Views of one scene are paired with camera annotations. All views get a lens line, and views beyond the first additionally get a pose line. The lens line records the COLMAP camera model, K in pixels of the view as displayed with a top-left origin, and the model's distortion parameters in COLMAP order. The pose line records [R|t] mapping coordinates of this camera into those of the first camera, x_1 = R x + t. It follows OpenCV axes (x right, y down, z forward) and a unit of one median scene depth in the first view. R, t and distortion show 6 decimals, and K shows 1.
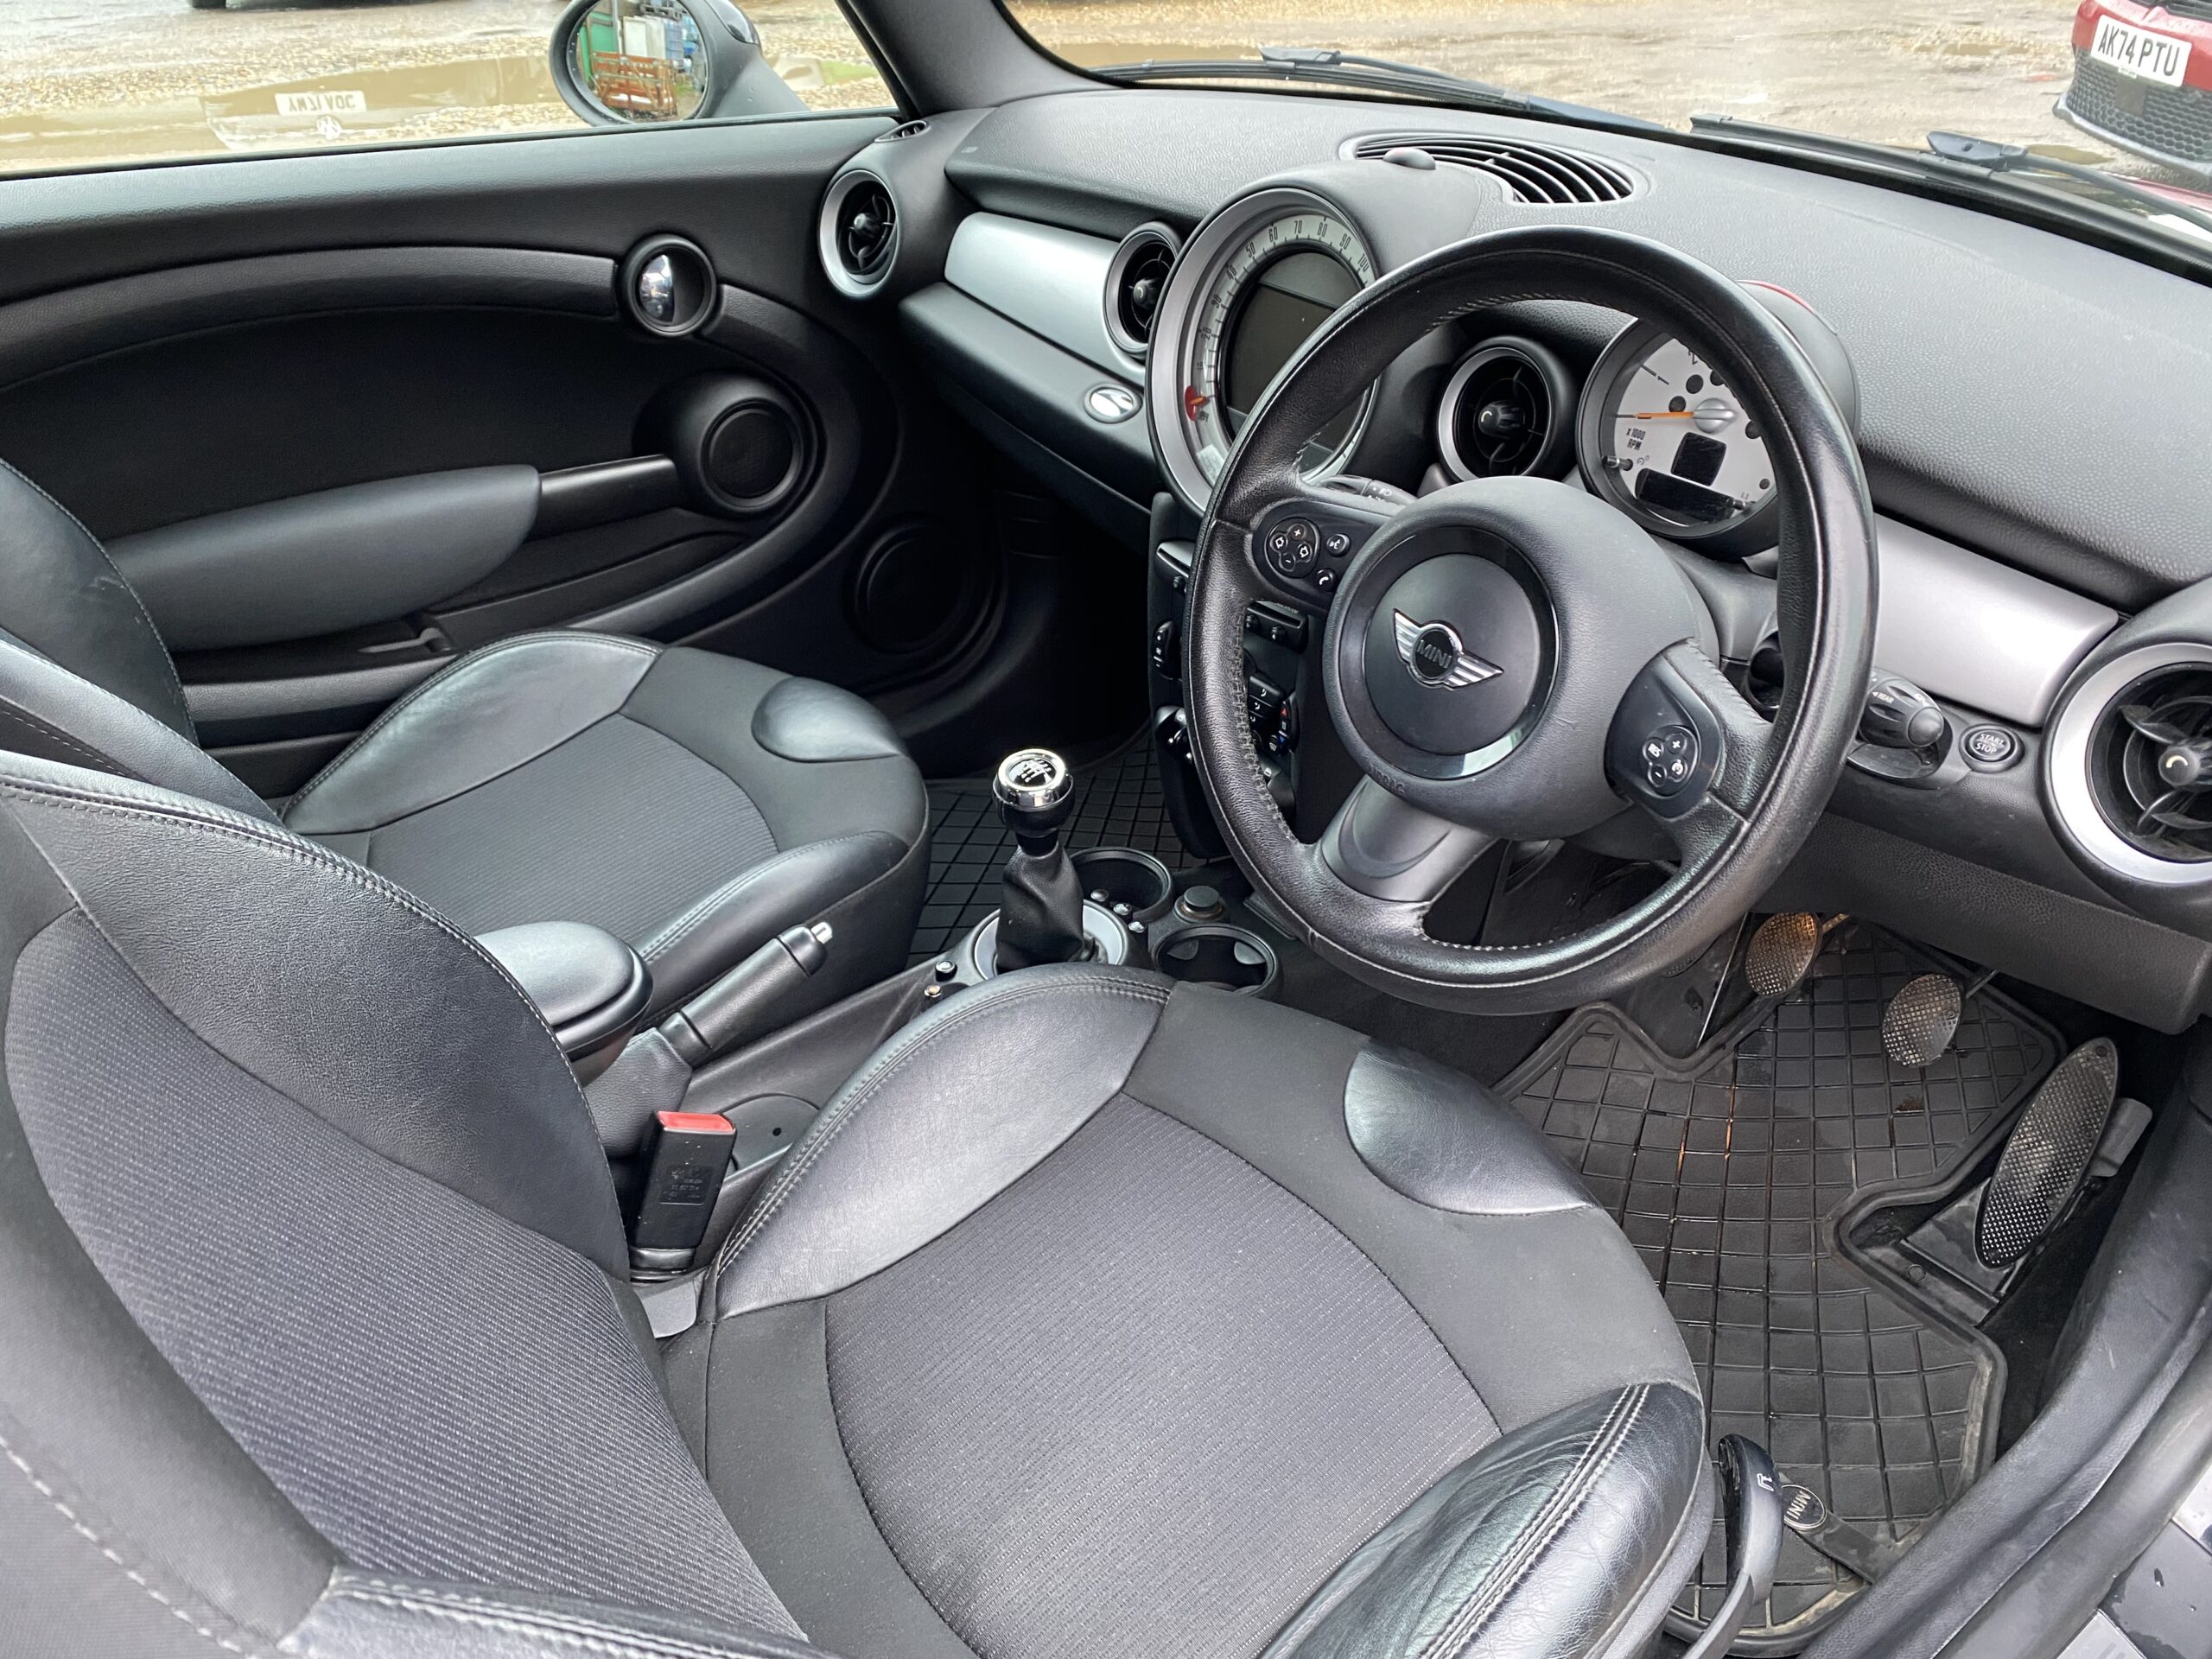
lens RADIAL K [[1772.5, 0, 1106.0], [0, 1772.5, 829.5], [0, 0, 1]] dist [0.018552, -0.017833]
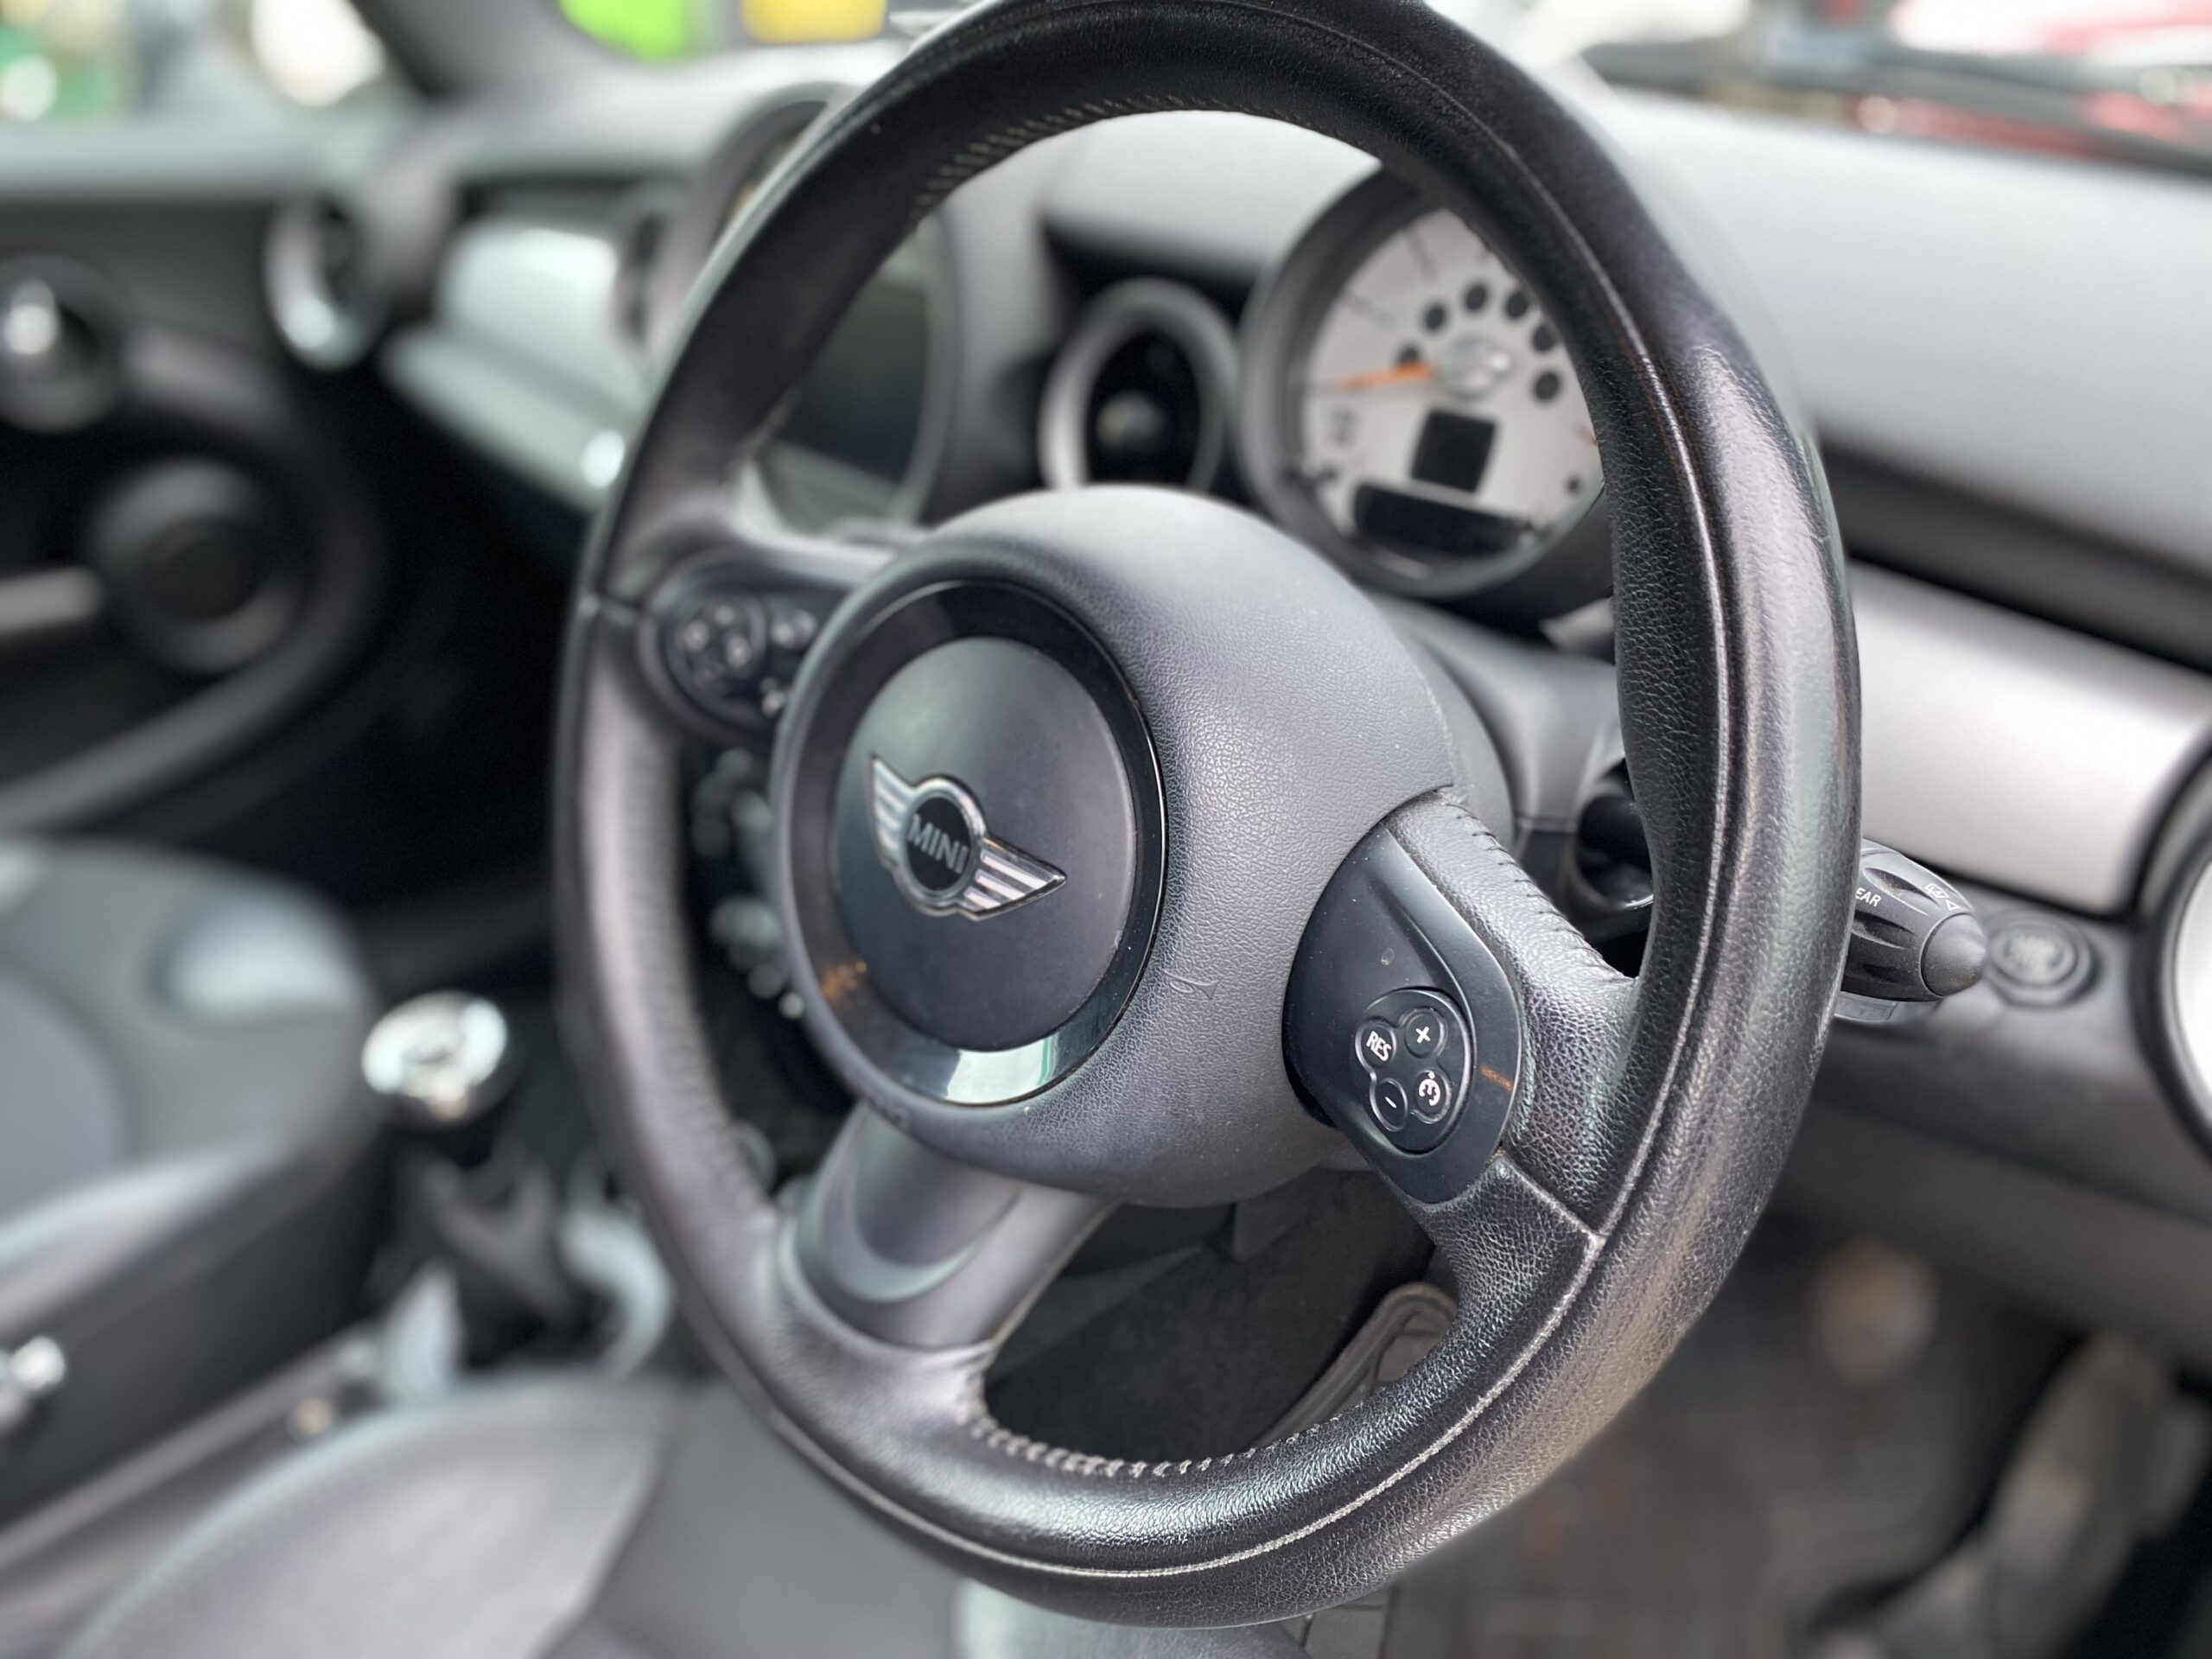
lens RADIAL K [[1893.7, 0, 1106.0], [0, 1893.7, 829.5], [0, 0, 1]] dist [0.064567, -0.012407]
pose [[0.993838, -0.053723, 0.096949, 0.179633], [0.061671, 0.994809, -0.080939, -0.058167], [-0.092097, 0.086420, 0.991993, 0.481895]]
